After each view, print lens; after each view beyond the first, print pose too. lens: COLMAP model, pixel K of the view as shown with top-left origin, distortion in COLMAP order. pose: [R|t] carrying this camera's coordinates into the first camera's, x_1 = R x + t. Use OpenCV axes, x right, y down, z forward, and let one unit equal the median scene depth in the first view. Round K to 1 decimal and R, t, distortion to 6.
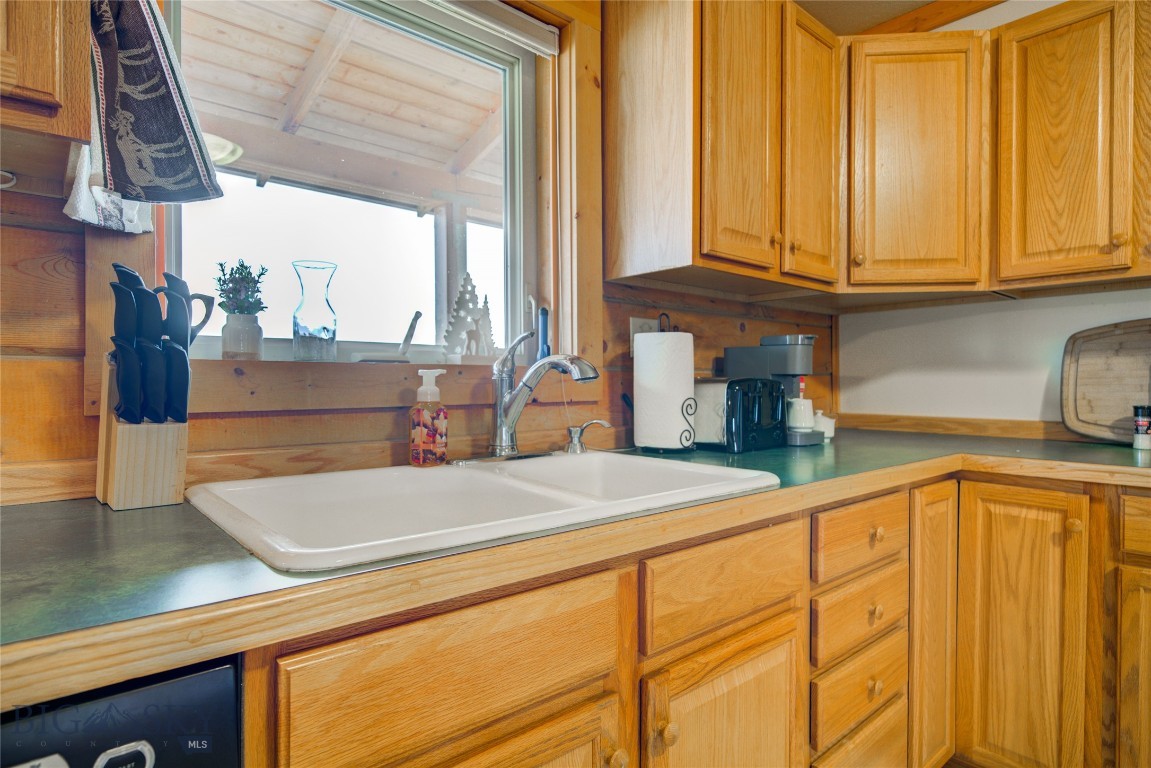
lens RADIAL K [[624.0, 0, 575.6], [0, 624.0, 390.3], [0, 0, 1]] dist [0.000194, -0.001126]
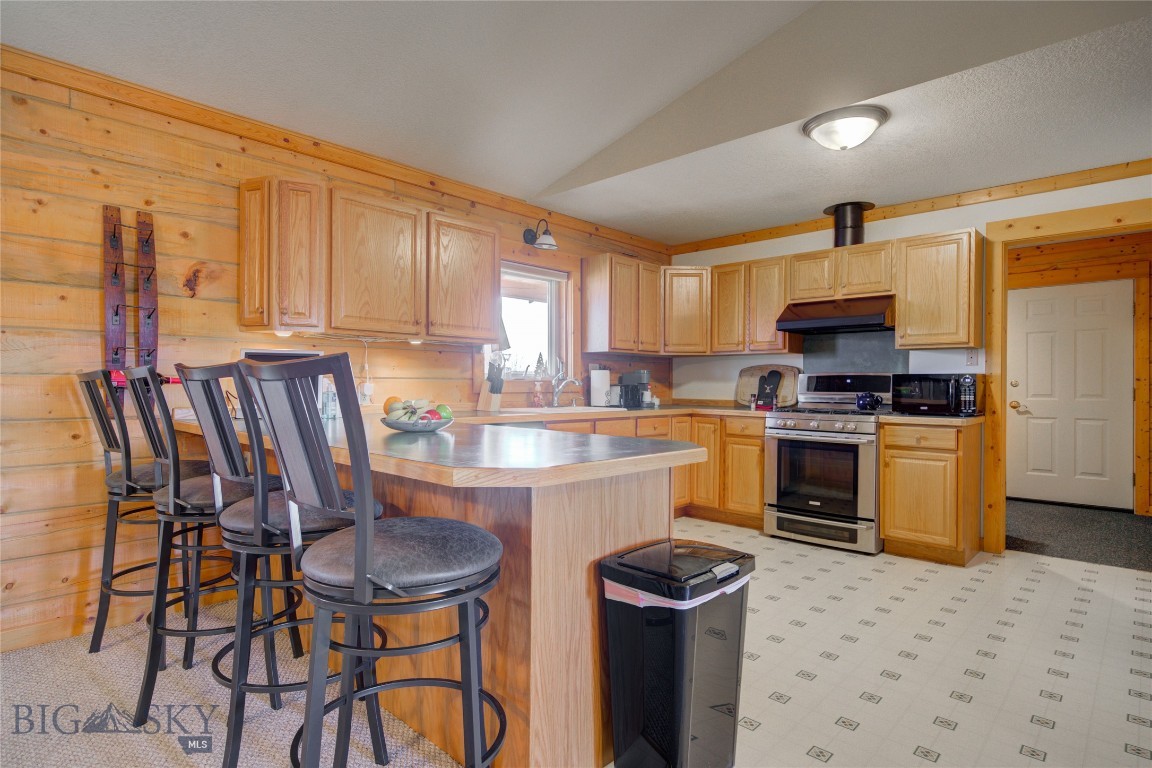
lens RADIAL K [[590.7, 0, 576.1], [0, 590.7, 383.4], [0, 0, 1]] dist [0.006069, -0.000171]
pose [[0.996539, 0.005495, 0.082947, -0.216488], [-0.004658, 0.999936, -0.010276, 0.006663], [-0.082998, 0.009854, 0.996501, -1.868507]]
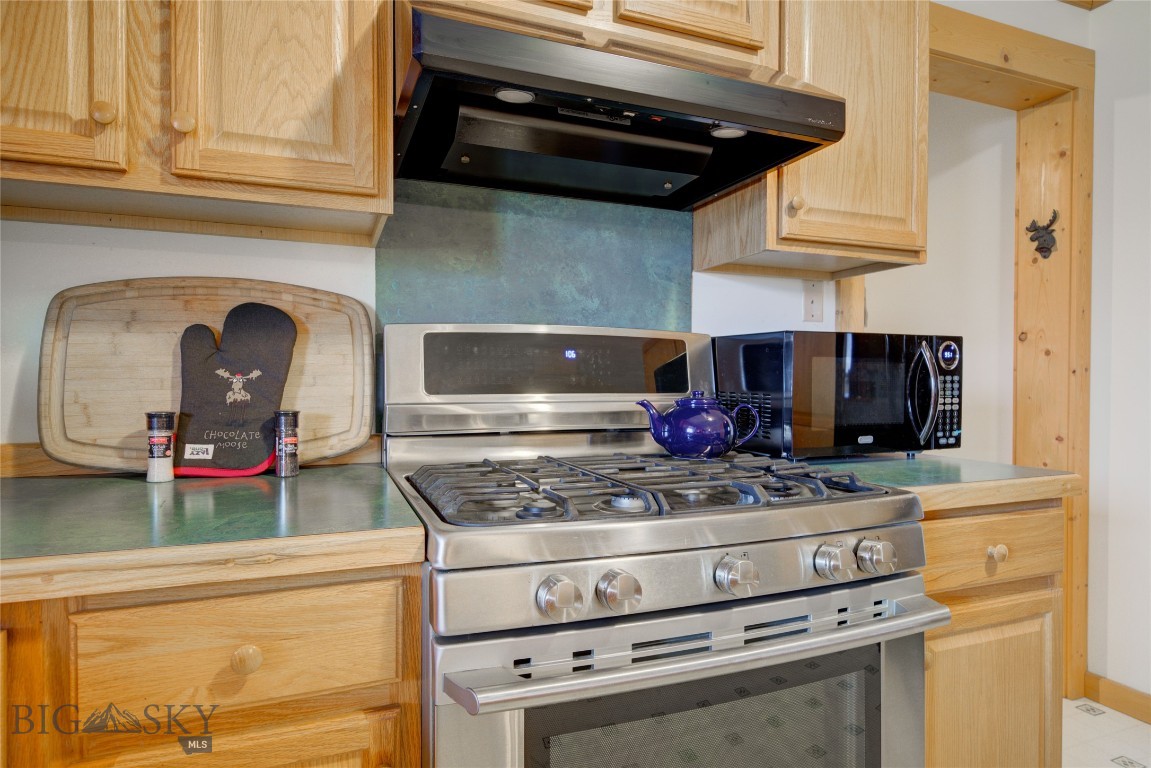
lens RADIAL K [[624.0, 0, 553.8], [0, 624.0, 386.3], [0, 0, 1]] dist [0.000194, -0.001126]
pose [[0.356731, -0.009310, 0.934161, 0.466472], [0.007583, 0.999946, 0.007069, -0.002400], [-0.934176, 0.004562, 0.356783, 0.407715]]
